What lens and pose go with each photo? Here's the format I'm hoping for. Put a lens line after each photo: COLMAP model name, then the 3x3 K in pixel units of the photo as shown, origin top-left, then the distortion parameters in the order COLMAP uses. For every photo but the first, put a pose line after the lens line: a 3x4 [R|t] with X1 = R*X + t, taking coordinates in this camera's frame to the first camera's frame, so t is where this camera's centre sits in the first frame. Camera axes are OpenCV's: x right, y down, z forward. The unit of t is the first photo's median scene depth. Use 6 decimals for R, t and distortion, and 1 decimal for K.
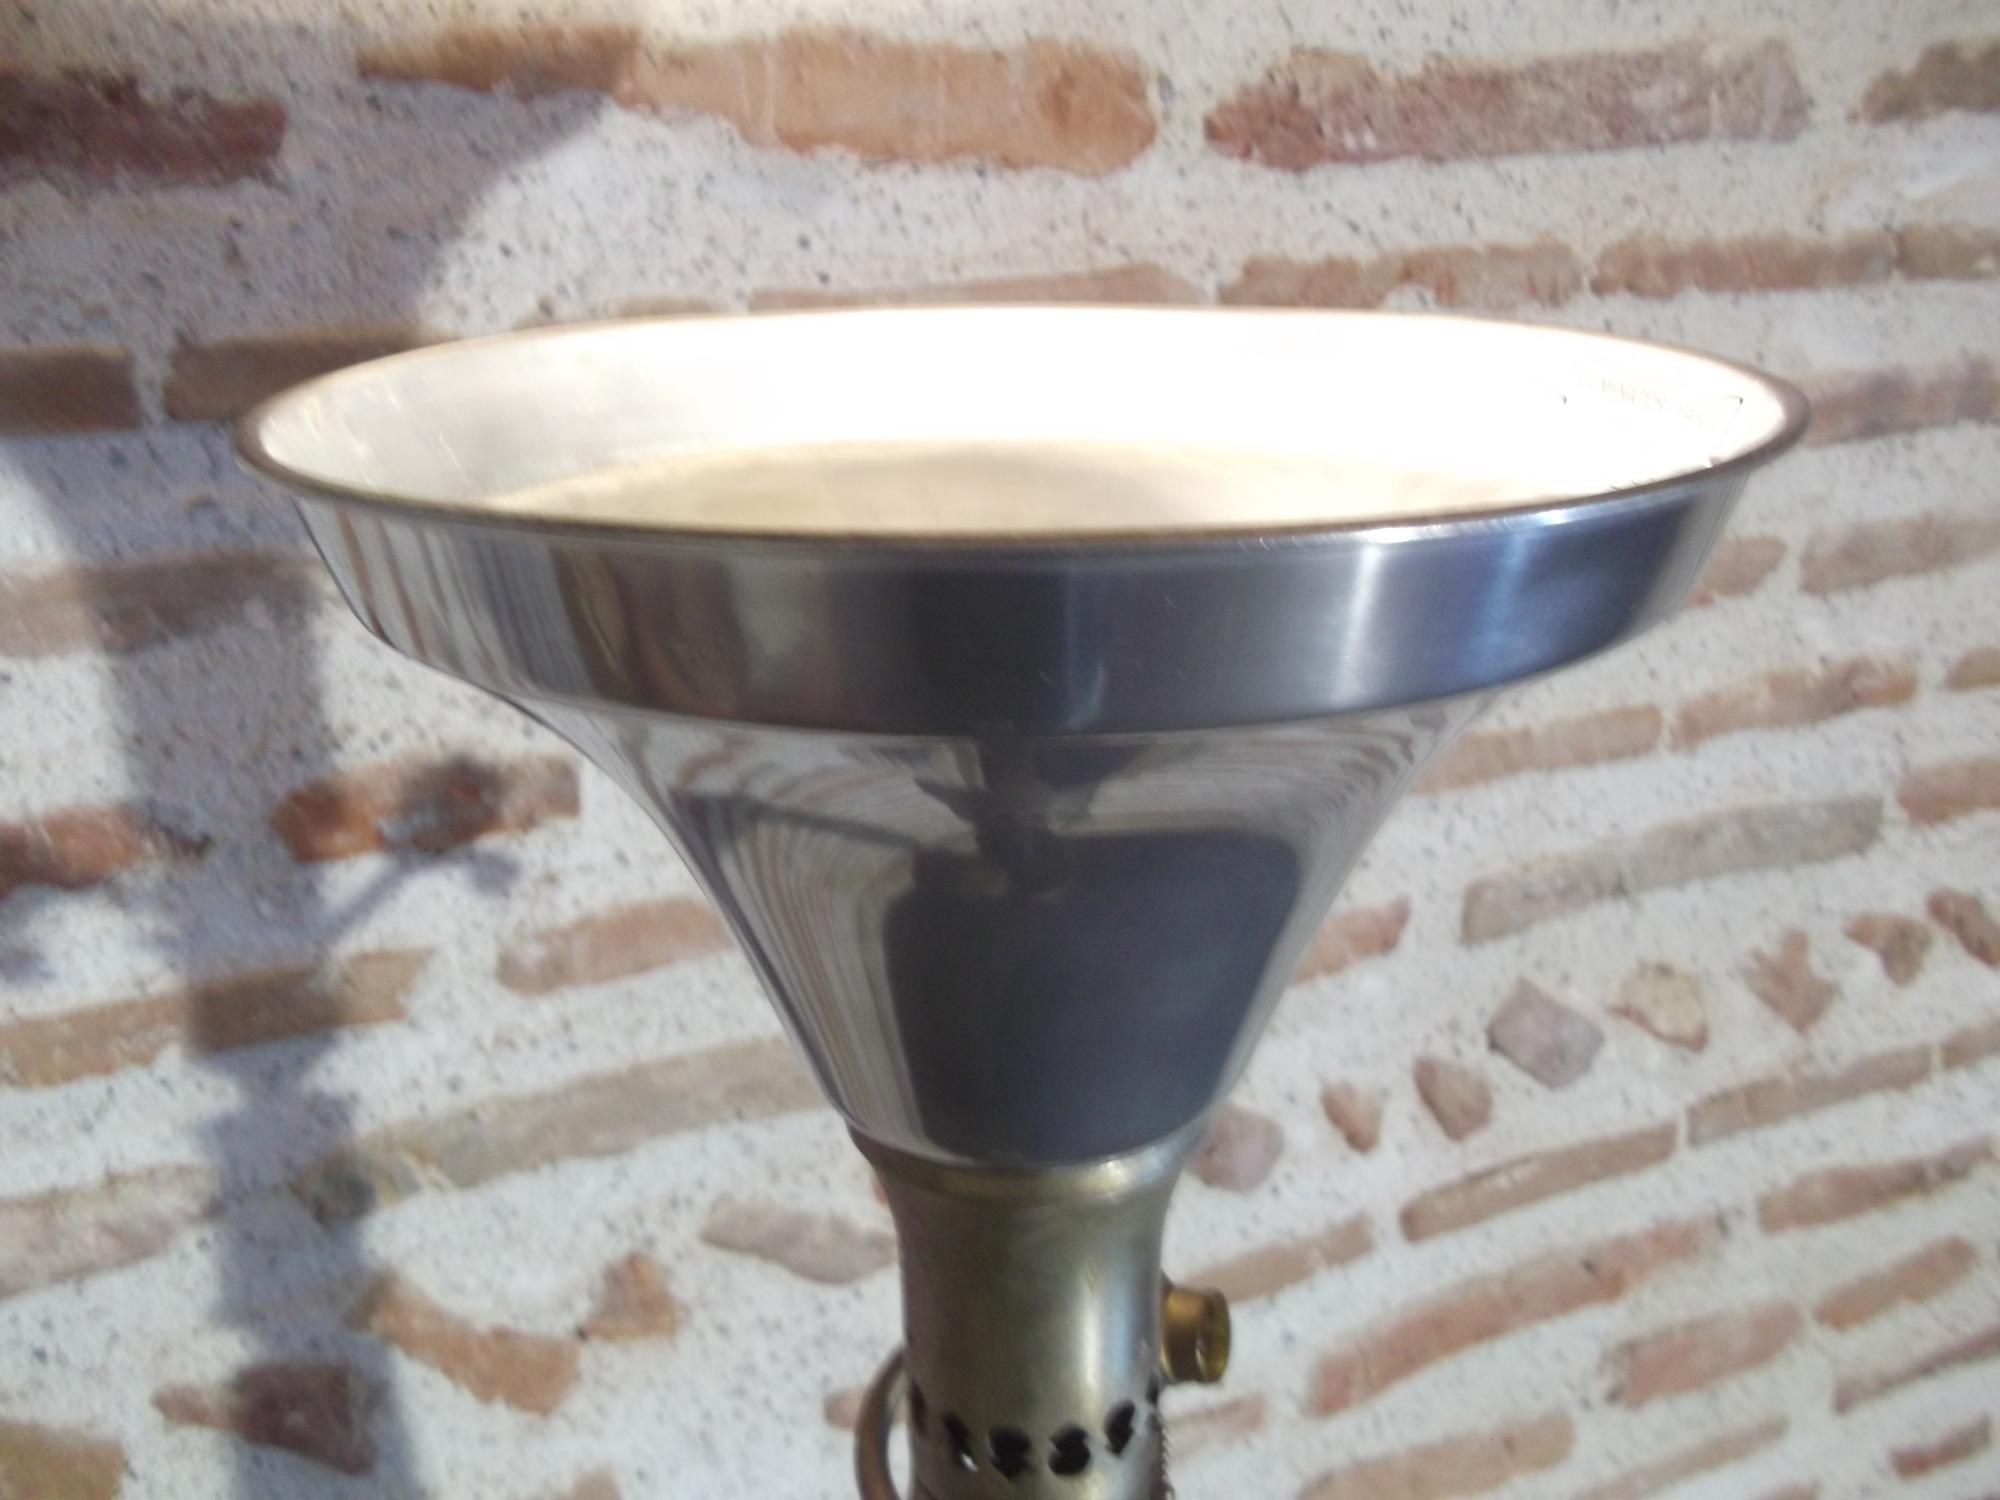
lens RADIAL K [[1921.8, 0, 995.8], [0, 1921.8, 731.9], [0, 0, 1]] dist [0.009091, 0.000000]
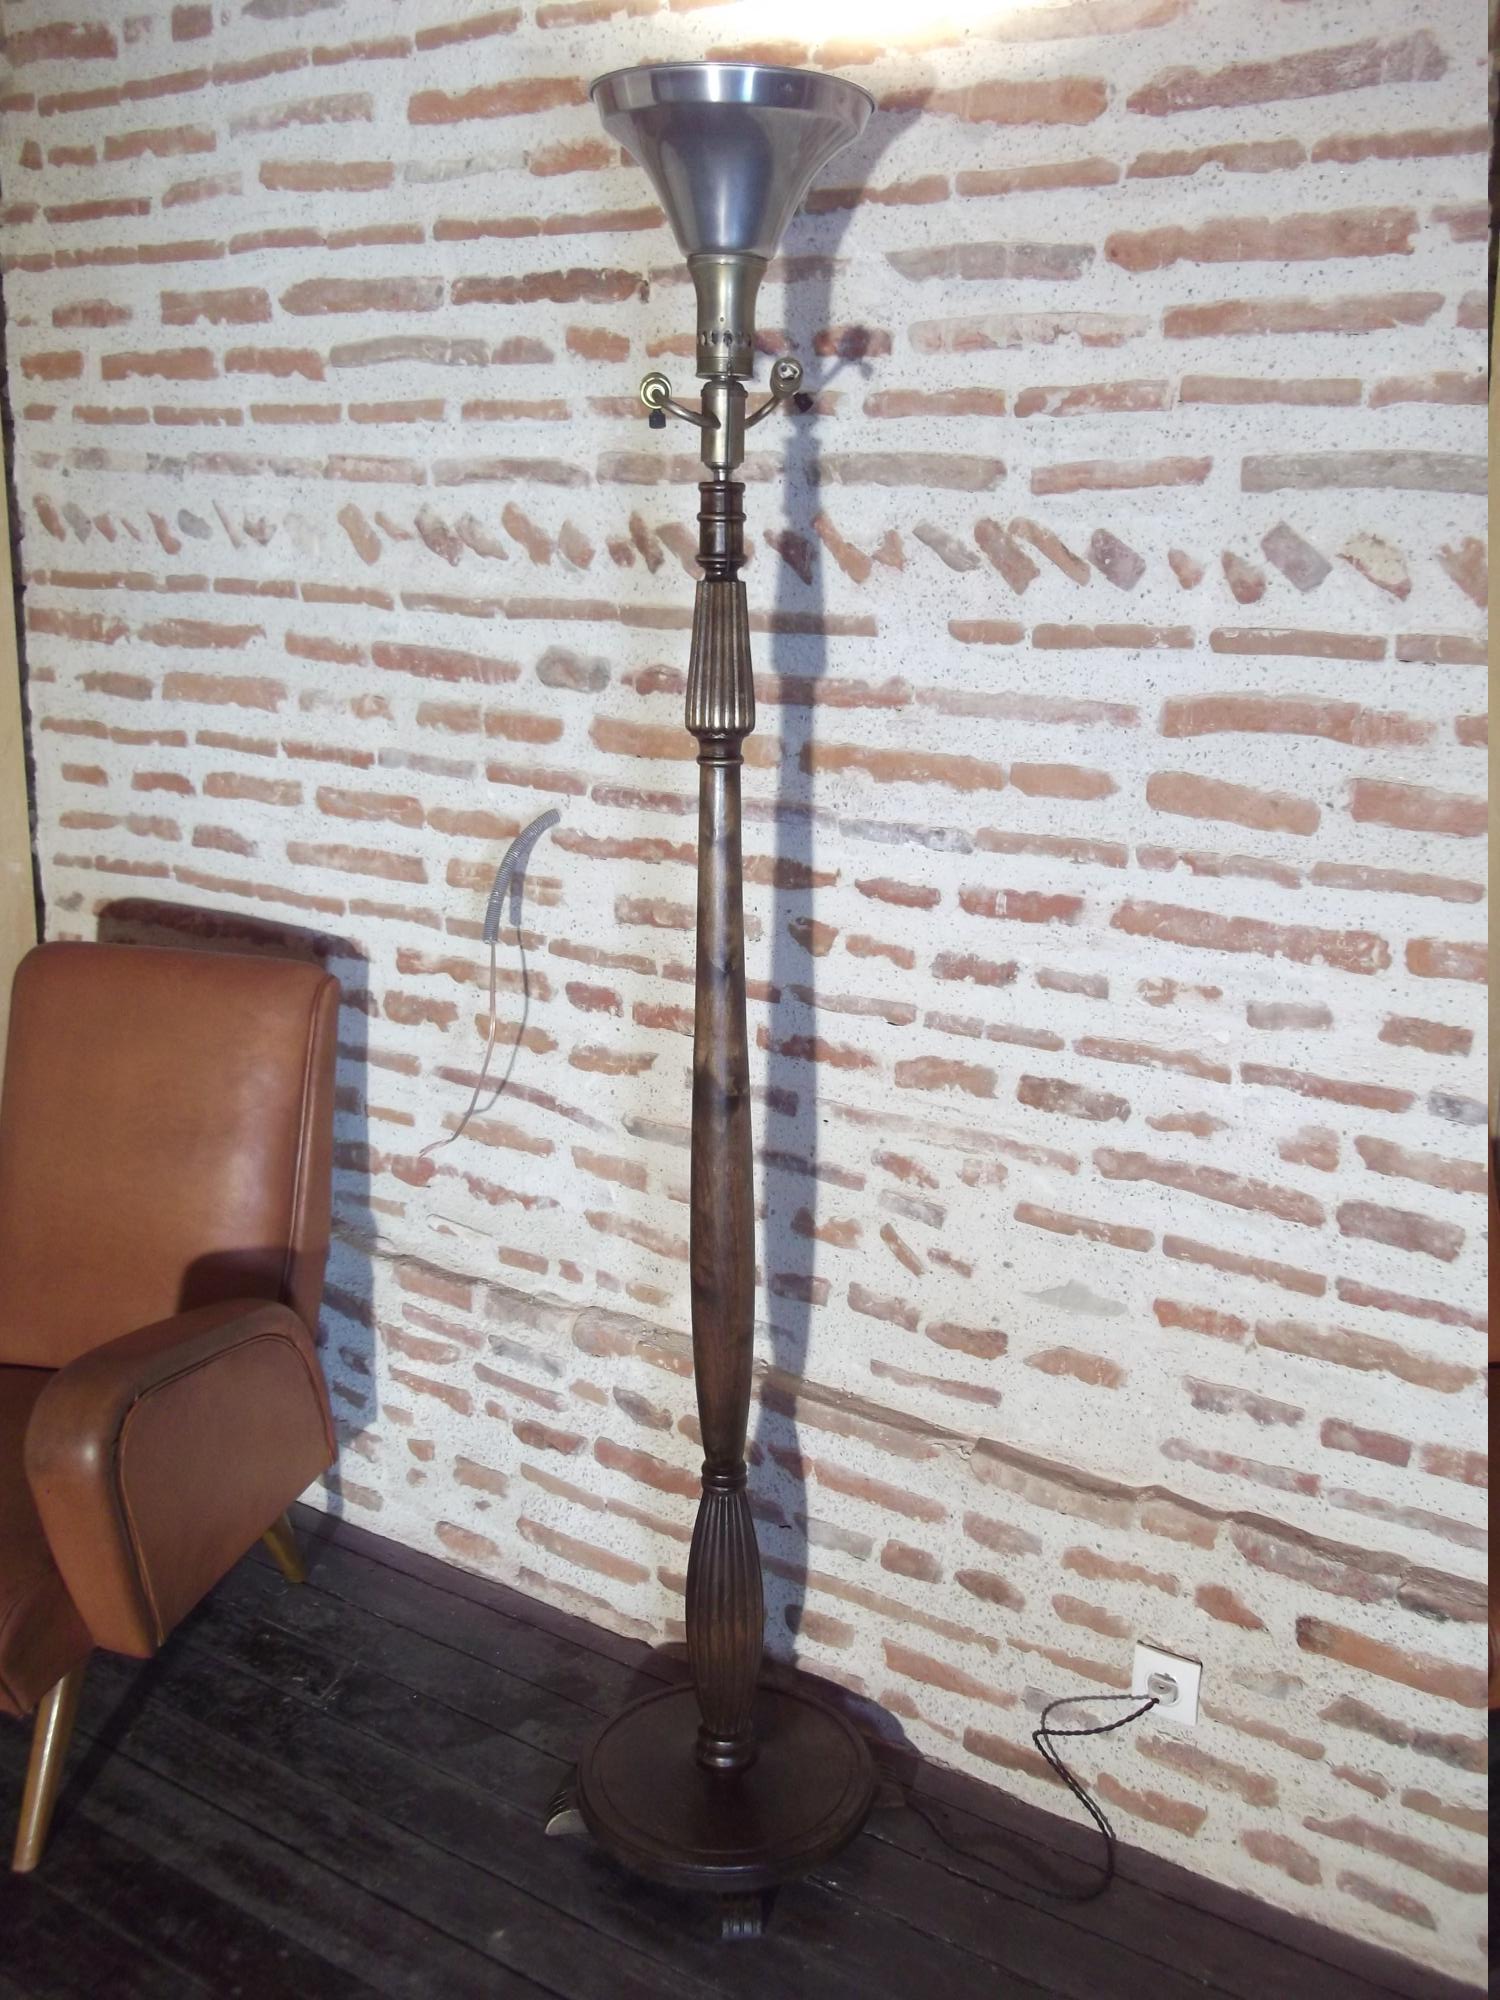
lens RADIAL K [[1921.8, 0, 763.4], [0, 1921.8, 1013.2], [0, 0, 1]] dist [0.009091, 0.000000]
pose [[0.480717, 0.227301, -0.846904, 2.356773], [-0.311244, 0.947161, 0.077542, 0.807339], [0.819780, 0.226318, 0.526062, -0.508003]]
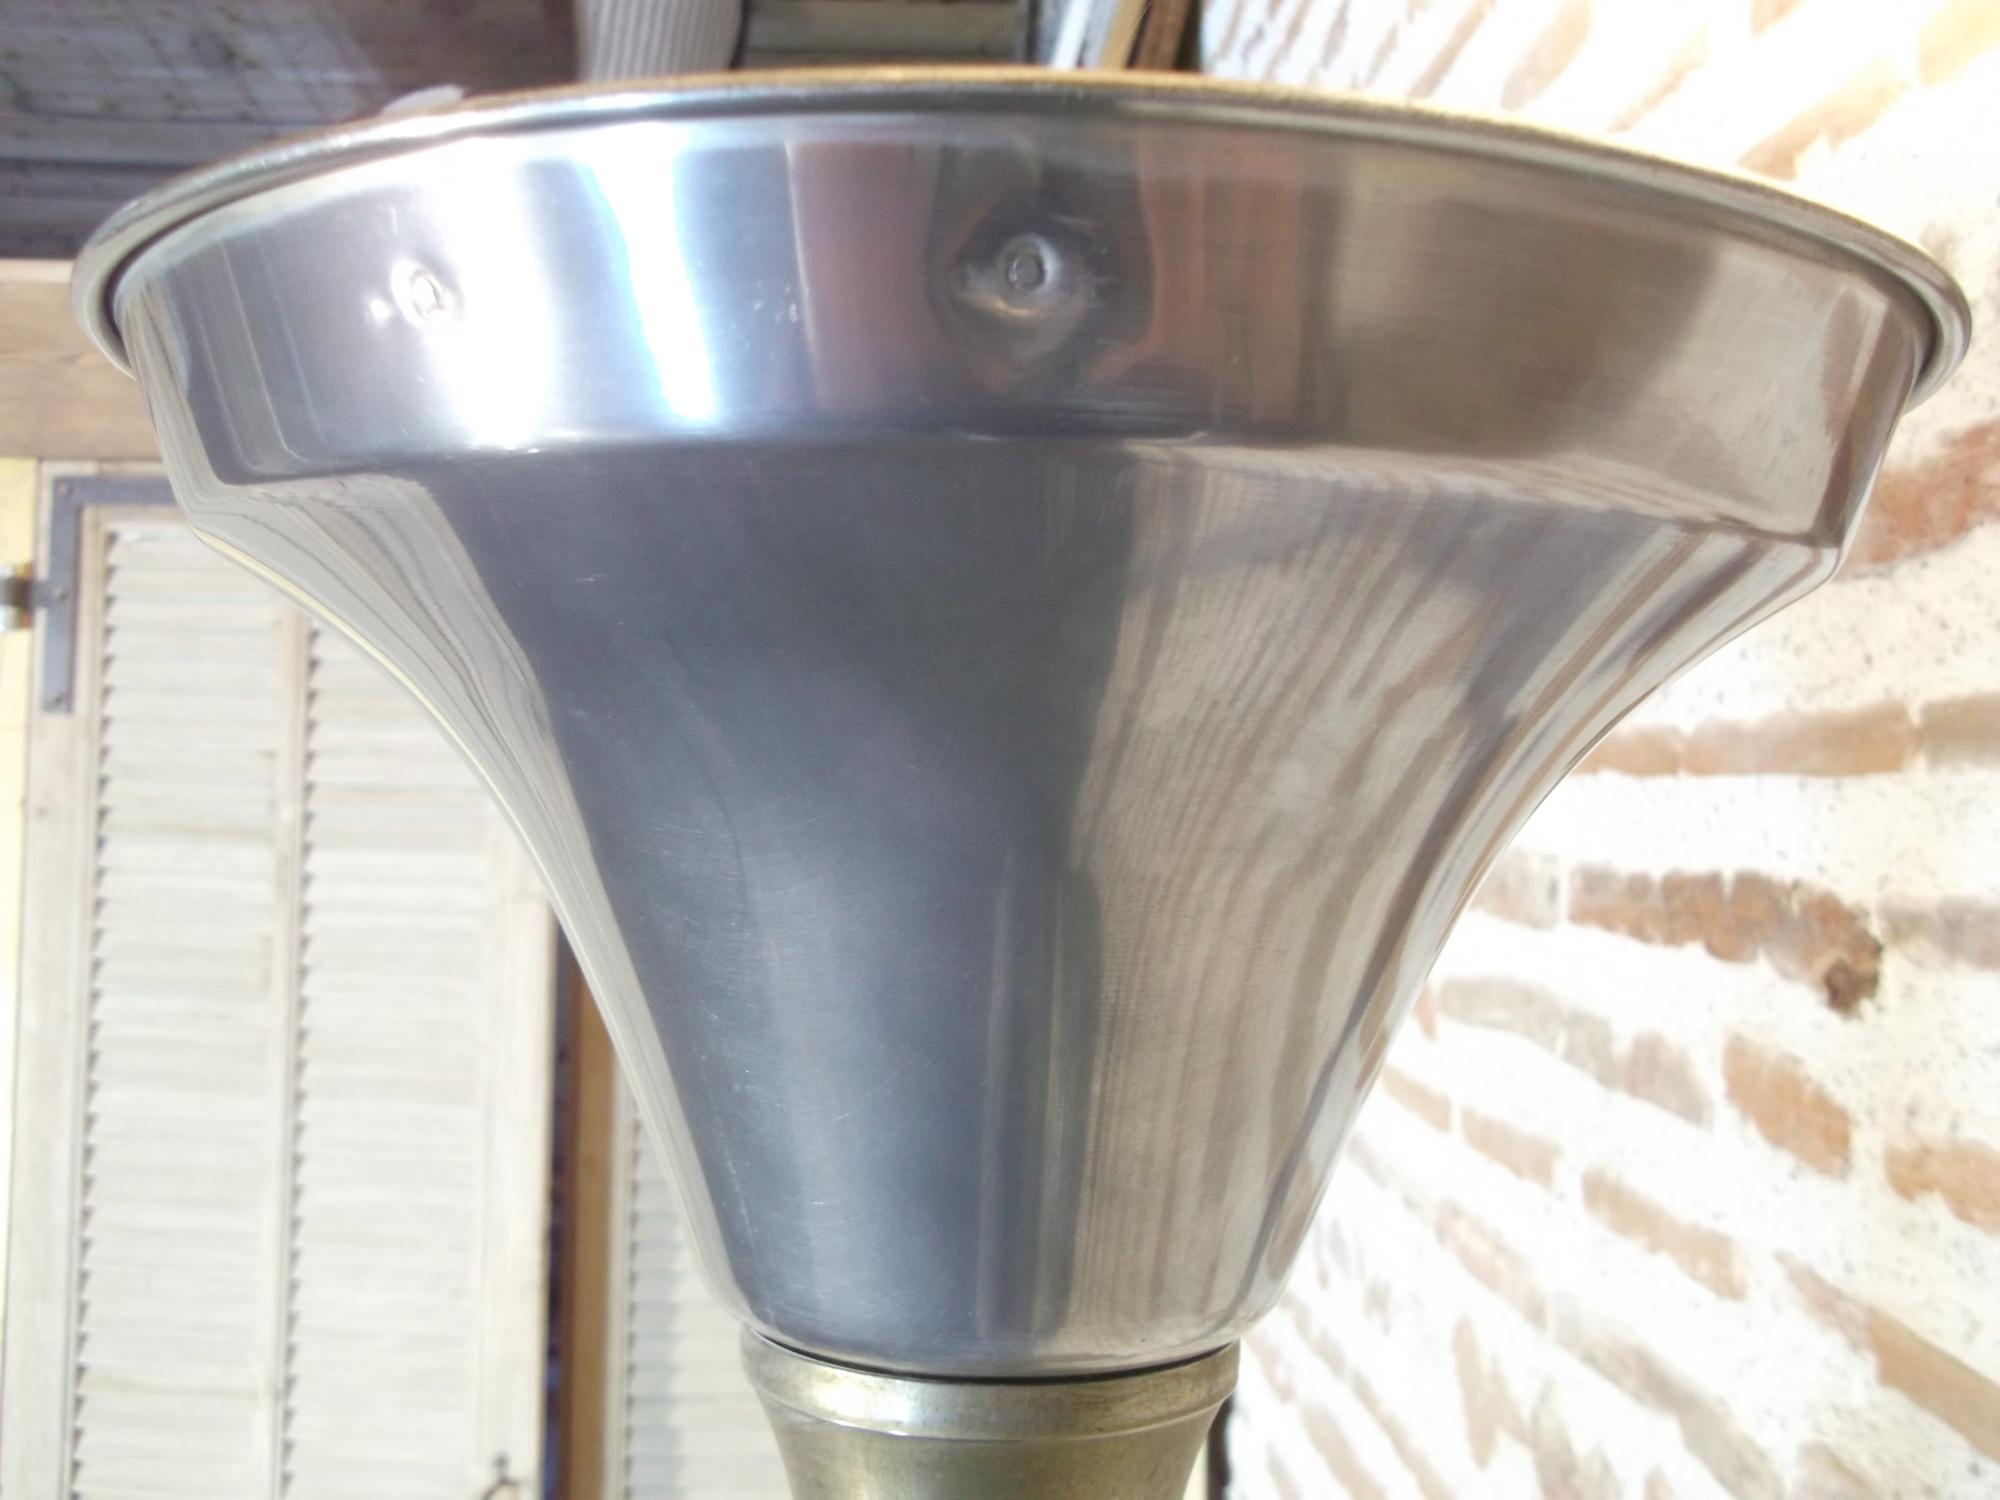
lens RADIAL K [[1921.8, 0, 1000.9], [0, 1921.8, 731.6], [0, 0, 1]] dist [0.009091, 0.000000]
pose [[-0.401532, -0.034345, -0.915201, 0.380291], [-0.298456, 0.949653, 0.095305, -0.062306], [0.865850, 0.311416, -0.391567, 0.661905]]
